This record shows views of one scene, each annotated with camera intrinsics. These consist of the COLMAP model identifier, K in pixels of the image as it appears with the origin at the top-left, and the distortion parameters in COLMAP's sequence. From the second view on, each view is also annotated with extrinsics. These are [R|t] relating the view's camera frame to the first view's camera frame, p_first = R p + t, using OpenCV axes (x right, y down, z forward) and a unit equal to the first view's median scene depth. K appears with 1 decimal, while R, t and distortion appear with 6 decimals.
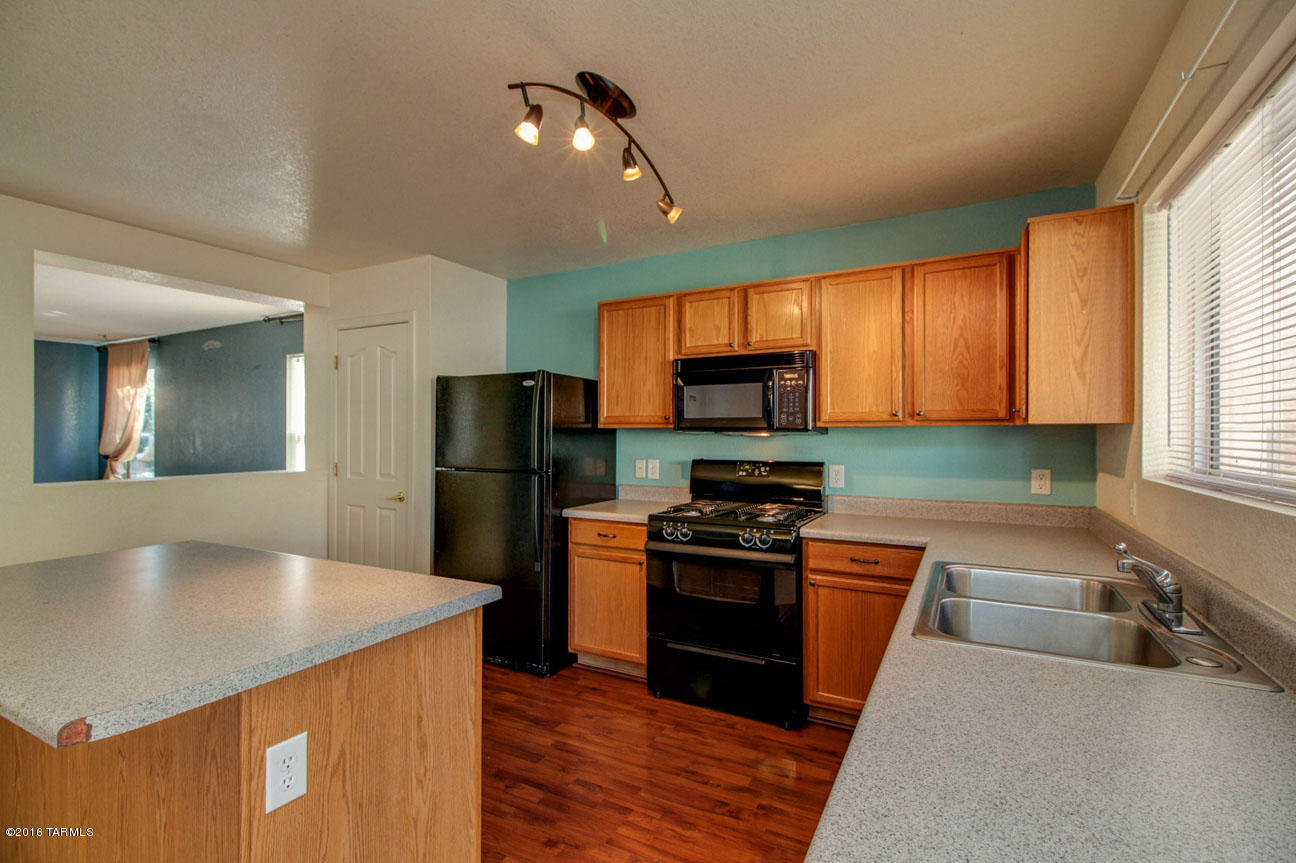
lens RADIAL K [[594.3, 0, 646.1], [0, 594.3, 438.2], [0, 0, 1]] dist [0.024978, -0.010622]
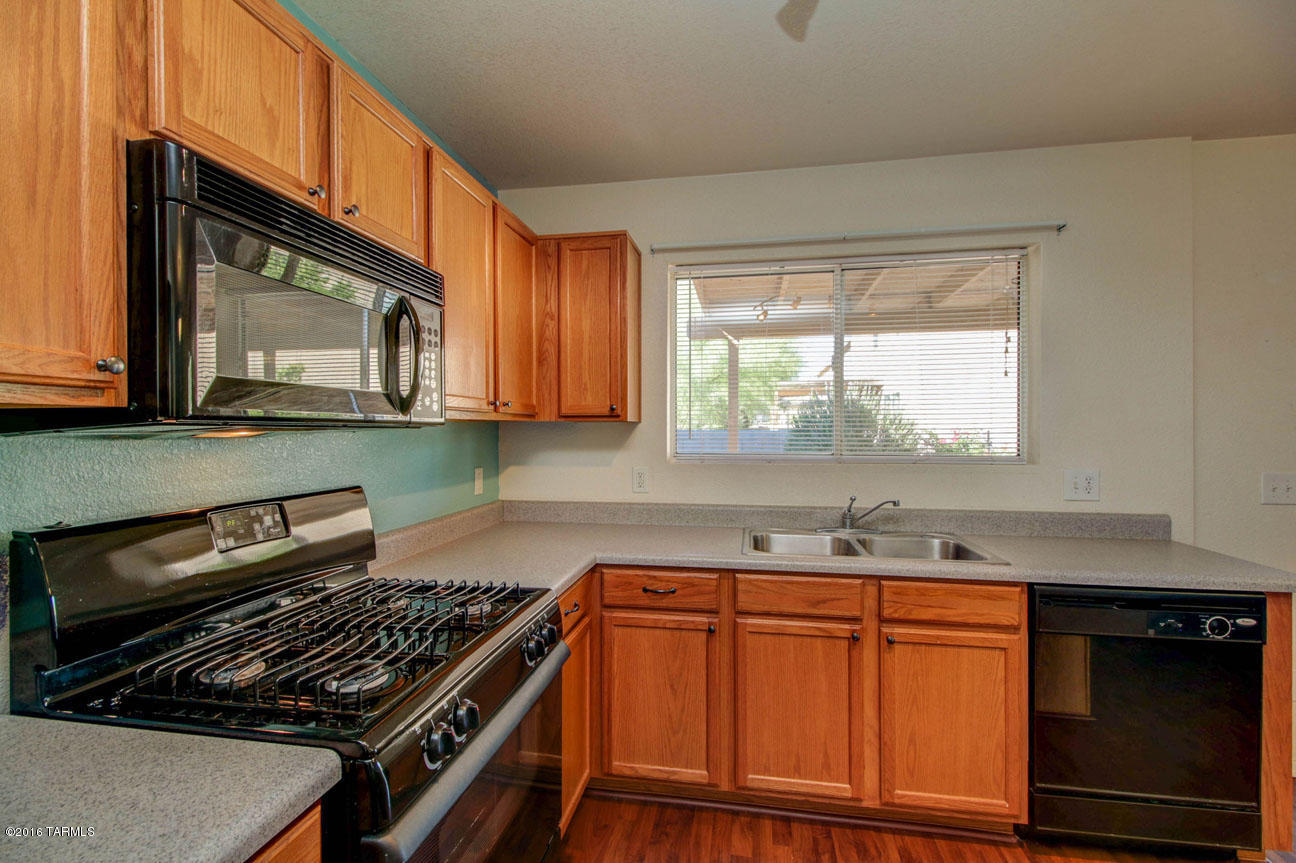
lens RADIAL K [[594.3, 0, 645.3], [0, 594.3, 425.9], [0, 0, 1]] dist [0.024978, -0.010622]
pose [[-0.306165, 0.005019, 0.951965, -0.283184], [0.005876, 0.999977, -0.003382, -0.009660], [-0.951960, 0.004559, -0.306188, 0.943166]]
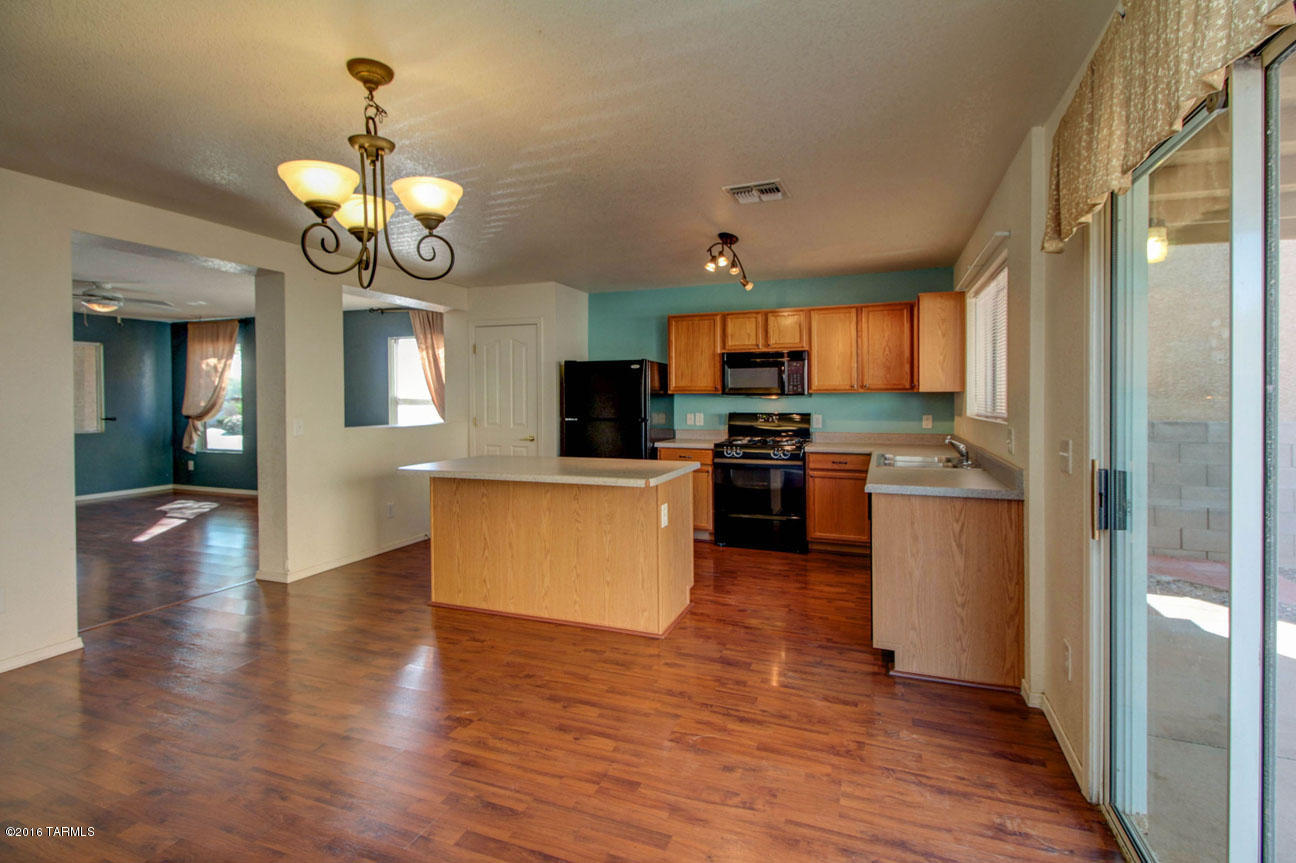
lens RADIAL K [[594.3, 0, 627.1], [0, 594.3, 404.7], [0, 0, 1]] dist [0.024978, -0.010622]
pose [[0.995619, -0.002022, 0.093485, -0.402855], [0.001778, 0.999995, 0.002691, 0.010014], [-0.093490, -0.002513, 0.995617, -0.693088]]
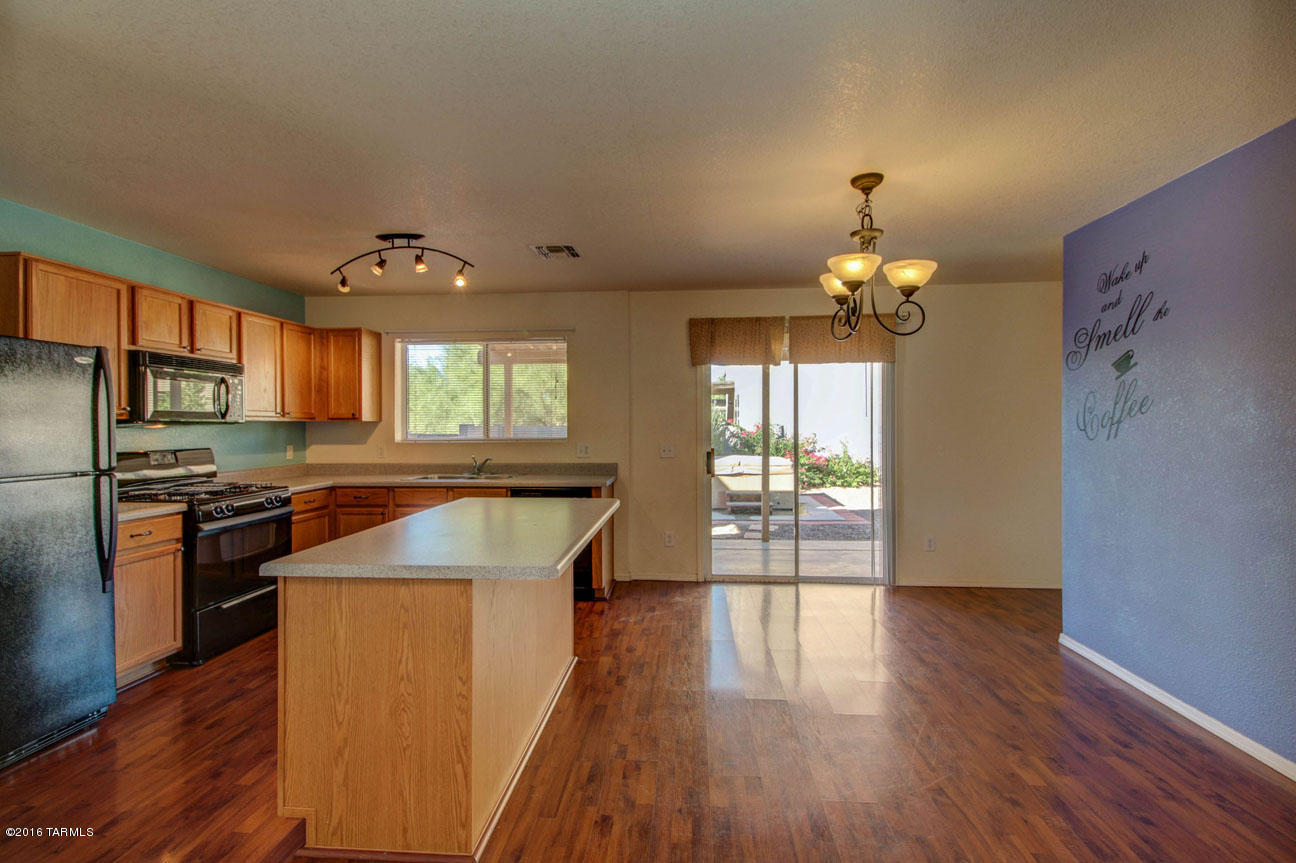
lens RADIAL K [[594.3, 0, 644.2], [0, 594.3, 424.8], [0, 0, 1]] dist [0.024978, -0.010622]
pose [[-0.393241, 0.003510, 0.919429, -1.295053], [0.010310, 0.999947, 0.000592, -0.001656], [-0.919378, 0.009712, -0.393256, 0.662246]]
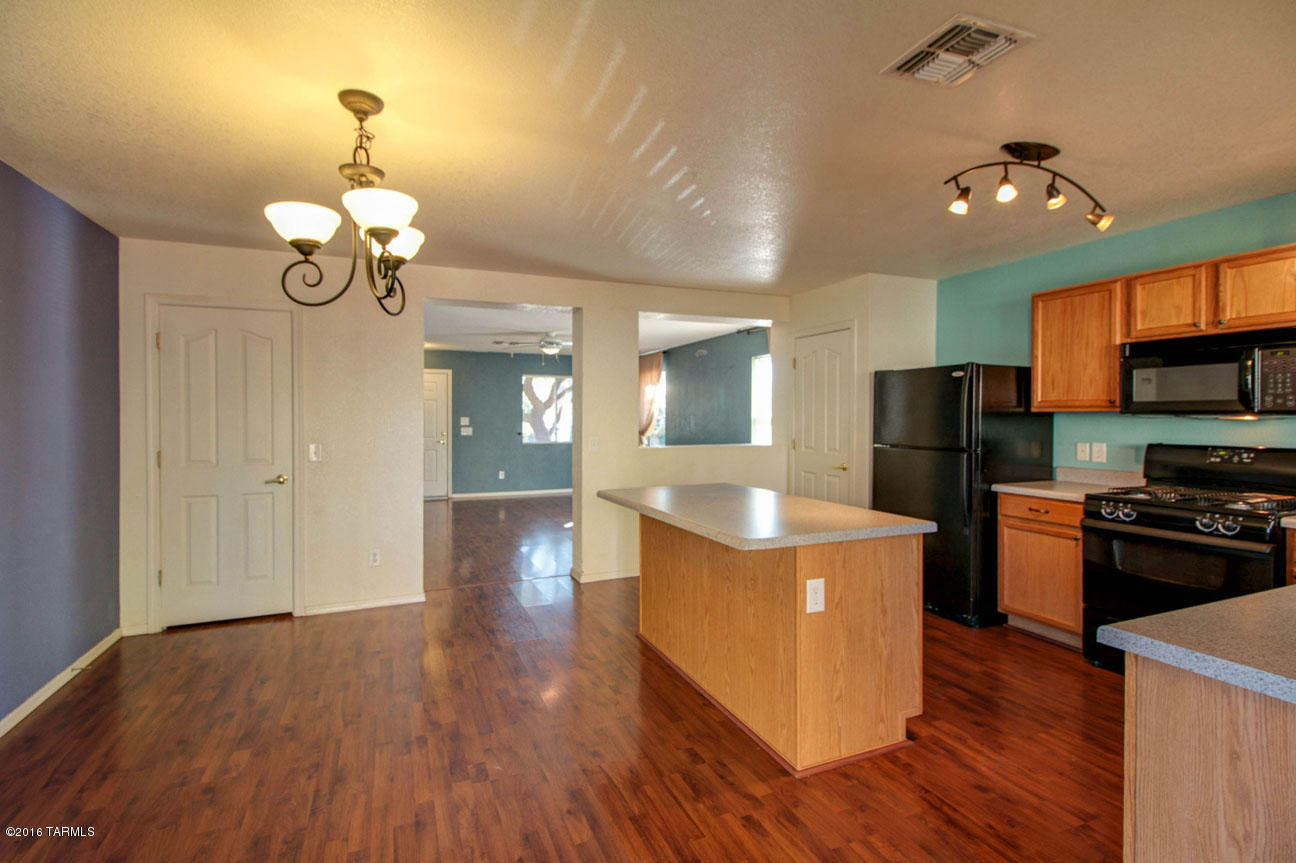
lens RADIAL K [[594.3, 0, 639.7], [0, 594.3, 419.4], [0, 0, 1]] dist [0.024978, -0.010622]
pose [[0.774520, 0.002333, -0.632545, 0.064553], [-0.004259, 0.999990, -0.001527, 0.001152], [0.632535, 0.003877, 0.774522, -0.321360]]
